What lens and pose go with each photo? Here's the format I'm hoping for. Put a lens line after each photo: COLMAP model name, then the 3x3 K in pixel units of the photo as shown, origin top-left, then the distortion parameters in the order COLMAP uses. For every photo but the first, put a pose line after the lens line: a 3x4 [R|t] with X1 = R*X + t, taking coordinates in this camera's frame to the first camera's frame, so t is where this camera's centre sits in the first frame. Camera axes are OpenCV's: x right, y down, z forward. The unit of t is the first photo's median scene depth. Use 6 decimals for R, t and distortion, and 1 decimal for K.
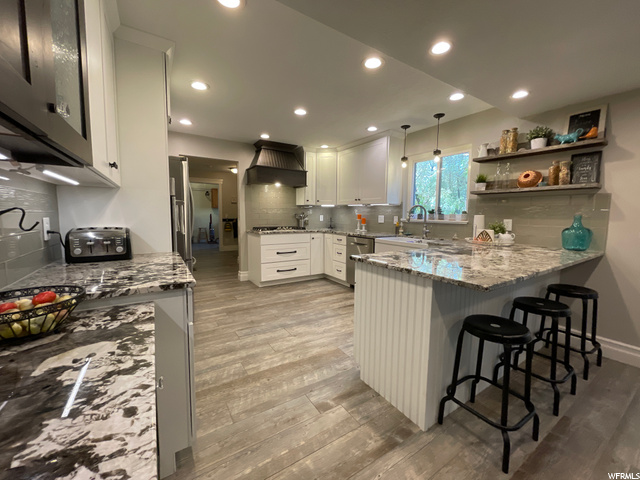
lens RADIAL K [[257.7, 0, 319.9], [0, 257.7, 237.9], [0, 0, 1]] dist [-0.002927, -0.000206]
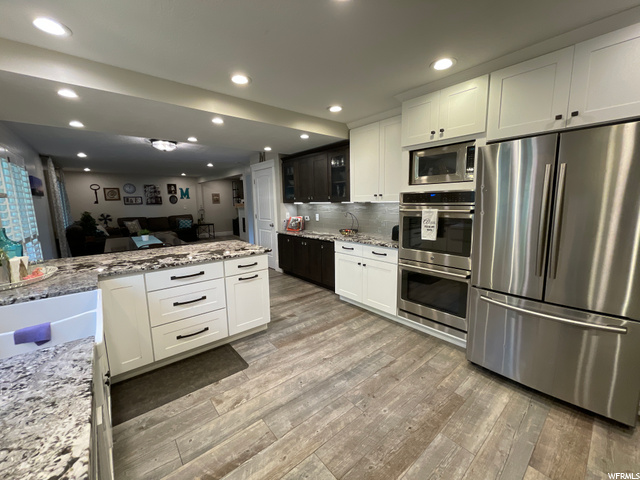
lens RADIAL K [[257.7, 0, 319.8], [0, 257.7, 239.1], [0, 0, 1]] dist [-0.002927, -0.000206]
pose [[-0.991232, 0.025035, -0.129738, 0.026267], [-0.005953, 0.972427, 0.233132, -0.236121], [0.131997, 0.231860, -0.963752, 1.784906]]
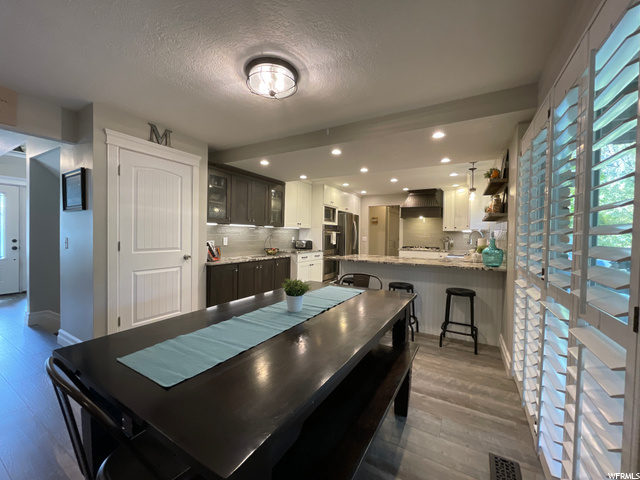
lens RADIAL K [[257.7, 0, 320.5], [0, 257.7, 242.8], [0, 0, 1]] dist [-0.002927, -0.000206]
pose [[0.467593, 0.025544, -0.883575, 1.538039], [-0.094212, 0.995329, -0.021083, 0.032867], [0.878909, 0.093102, 0.467816, -0.291160]]
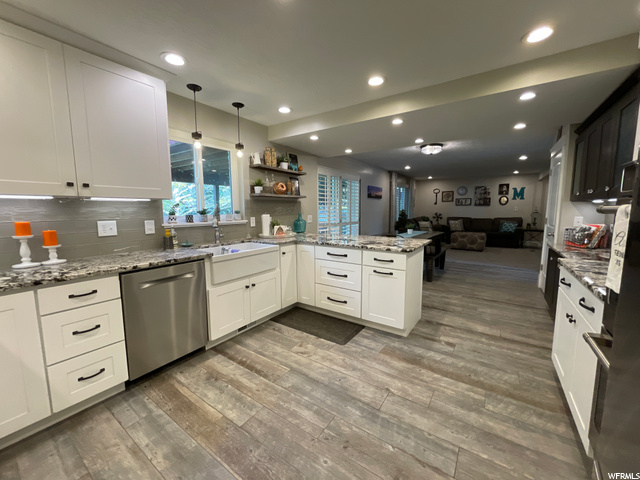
lens RADIAL K [[257.7, 0, 320.9], [0, 257.7, 238.9], [0, 0, 1]] dist [-0.002927, -0.000206]
pose [[-0.393769, -0.115983, 0.911863, -0.640520], [0.084520, 0.983237, 0.161559, -0.169113], [-0.915316, 0.140687, -0.377365, 1.400830]]
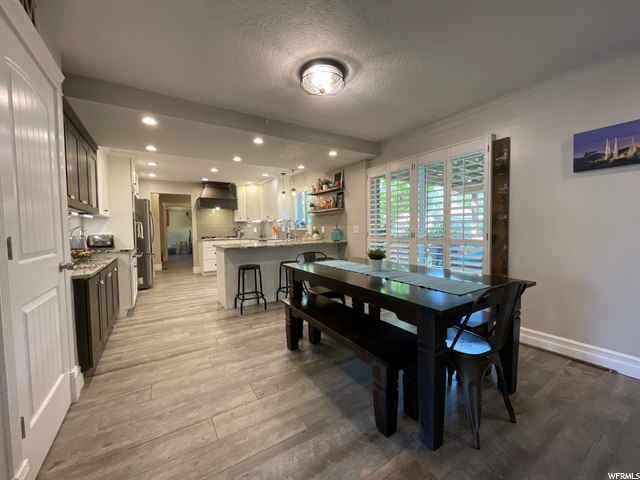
lens RADIAL K [[257.7, 0, 319.7], [0, 257.7, 237.6], [0, 0, 1]] dist [-0.002927, -0.000206]
pose [[0.999549, -0.029997, 0.001696, 0.772918], [0.030045, 0.997968, -0.056190, 0.119757], [-0.000007, 0.056216, 0.998419, -0.912372]]
